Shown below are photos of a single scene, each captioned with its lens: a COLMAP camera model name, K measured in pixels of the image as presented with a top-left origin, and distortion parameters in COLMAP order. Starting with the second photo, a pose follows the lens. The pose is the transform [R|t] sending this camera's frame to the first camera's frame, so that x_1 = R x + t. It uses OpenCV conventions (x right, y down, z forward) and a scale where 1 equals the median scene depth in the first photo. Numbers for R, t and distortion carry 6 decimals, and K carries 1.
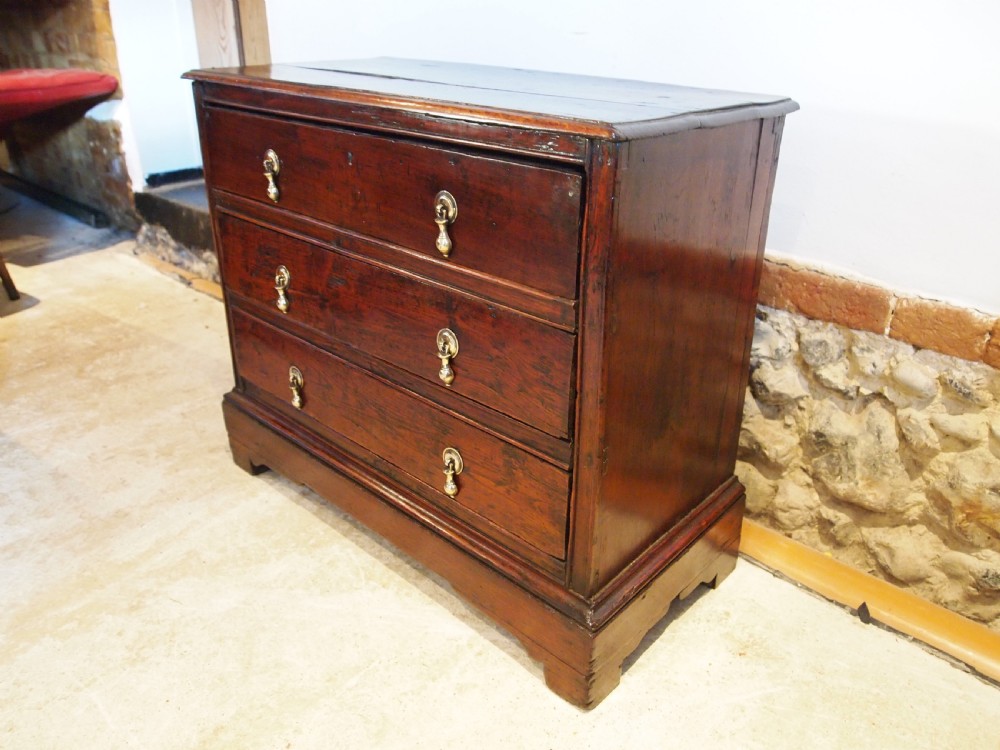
lens RADIAL K [[790.8, 0, 503.6], [0, 790.8, 378.3], [0, 0, 1]] dist [-0.051196, 0.007353]
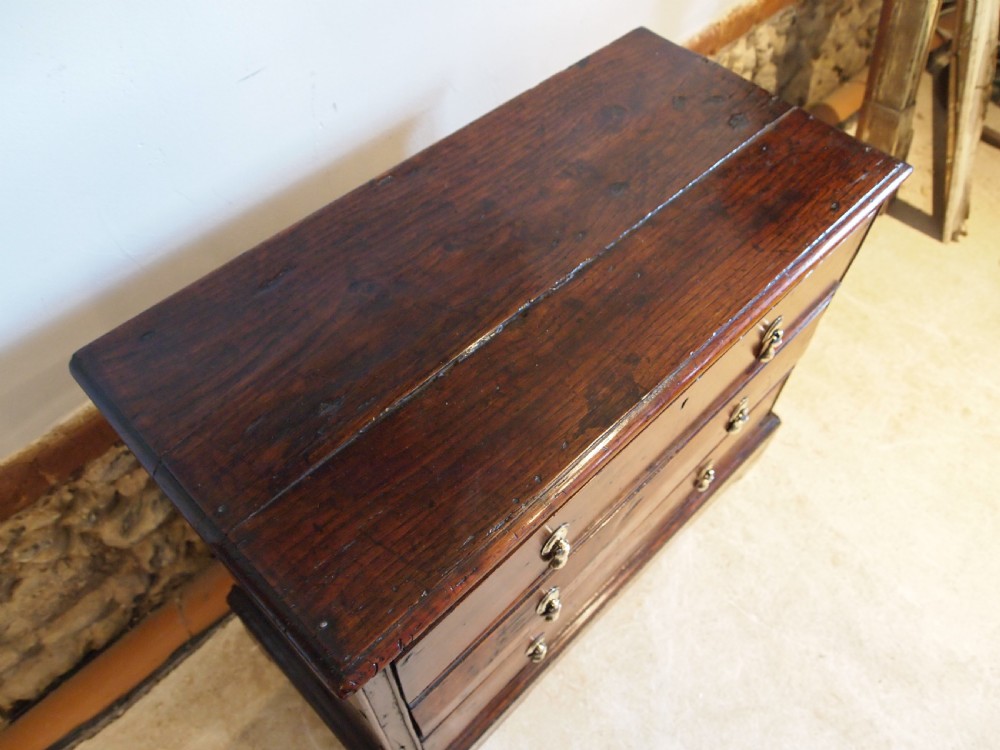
lens RADIAL K [[789.3, 0, 503.6], [0, 789.3, 377.7], [0, 0, 1]] dist [-0.051358, 0.007646]
pose [[0.034800, -0.819785, 0.571613, -0.552462], [0.408953, 0.533562, 0.740317, -0.831173], [-0.911892, 0.208000, 0.353822, 0.762535]]
